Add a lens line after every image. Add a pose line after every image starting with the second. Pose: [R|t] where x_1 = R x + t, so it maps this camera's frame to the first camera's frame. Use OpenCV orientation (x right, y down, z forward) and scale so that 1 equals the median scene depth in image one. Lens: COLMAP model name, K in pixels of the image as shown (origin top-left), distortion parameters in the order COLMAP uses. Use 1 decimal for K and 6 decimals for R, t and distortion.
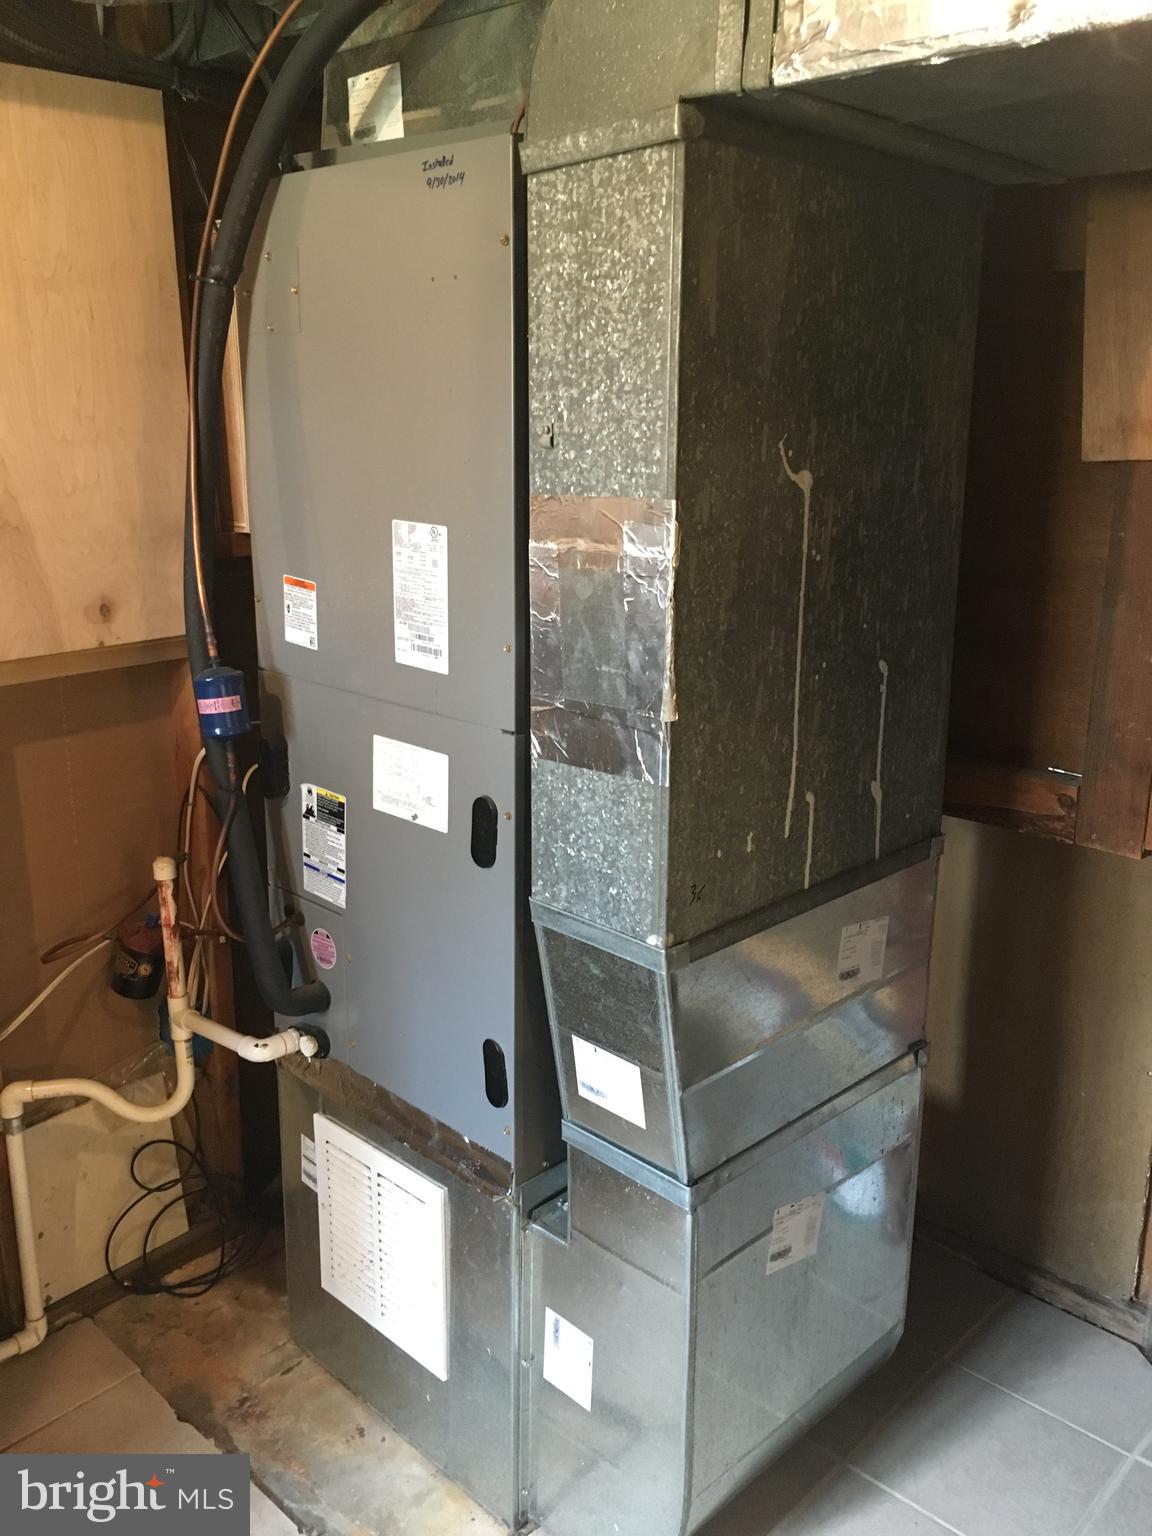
lens RADIAL K [[1328.6, 0, 570.9], [0, 1328.6, 766.9], [0, 0, 1]] dist [0.059409, -0.056954]
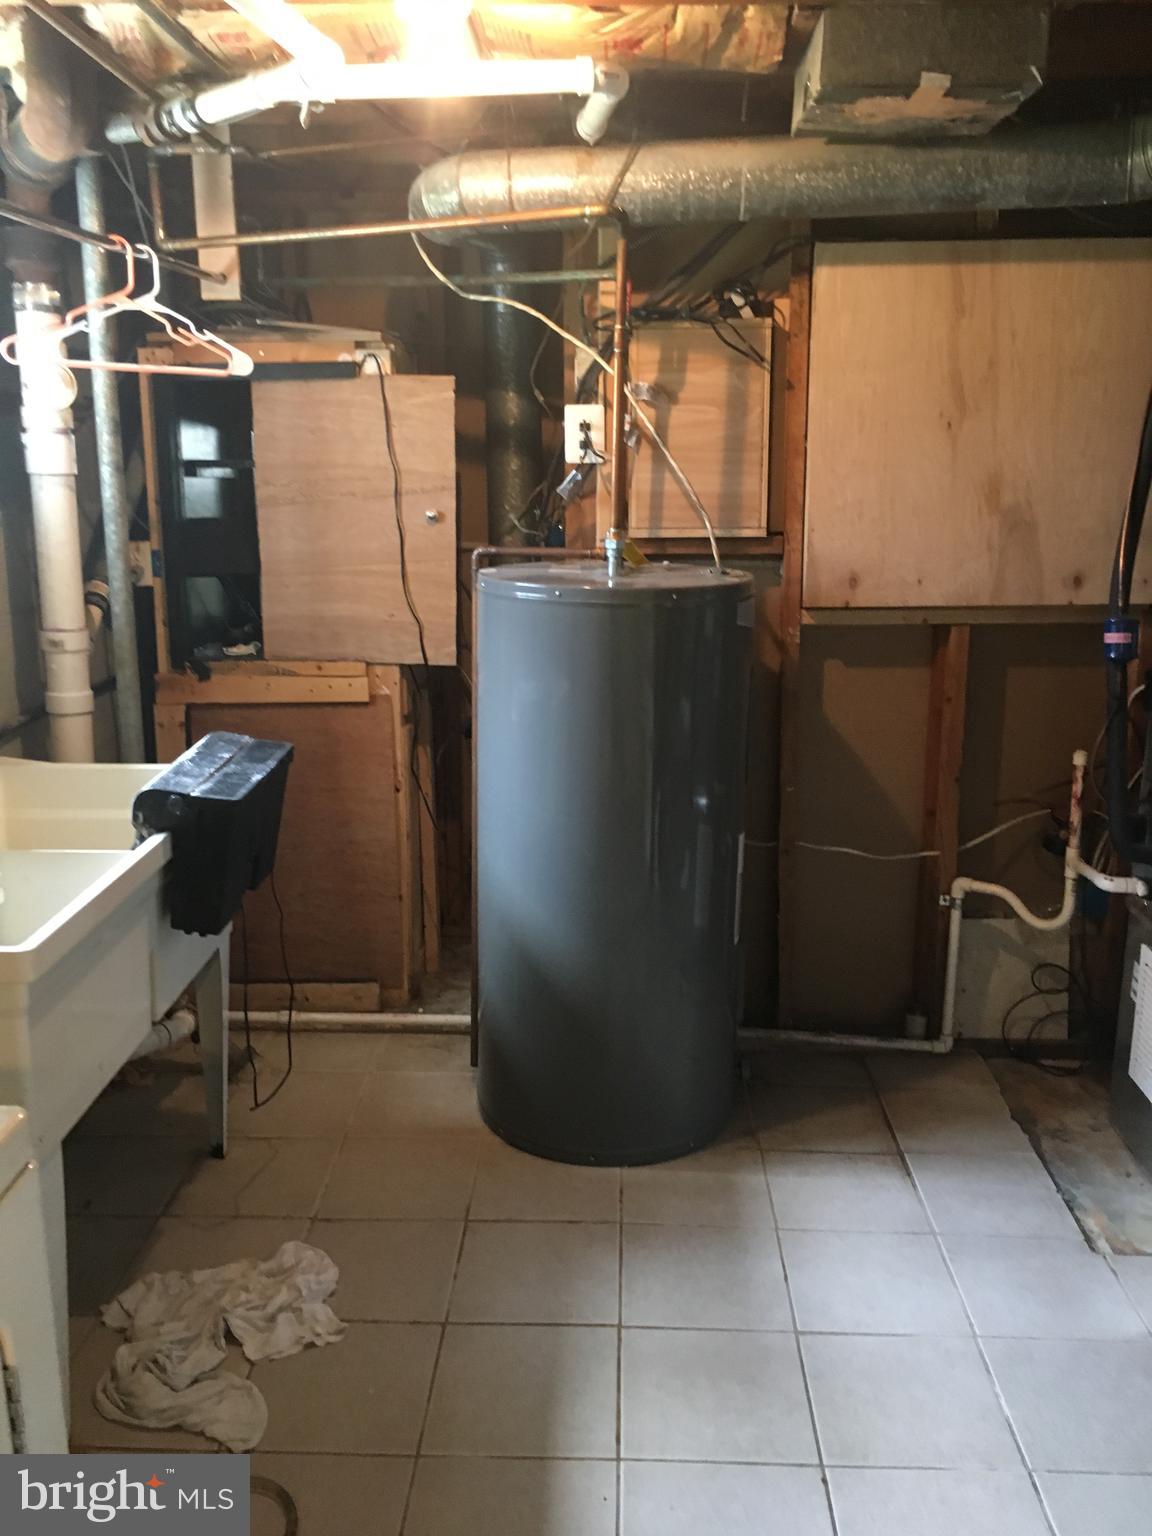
lens RADIAL K [[1328.6, 0, 577.7], [0, 1328.6, 764.5], [0, 0, 1]] dist [0.059409, -0.056954]
pose [[0.664442, 0.163920, -0.729141, 0.402786], [-0.204742, 0.978248, 0.033347, 0.146757], [0.718747, 0.127129, 0.683551, -0.407074]]
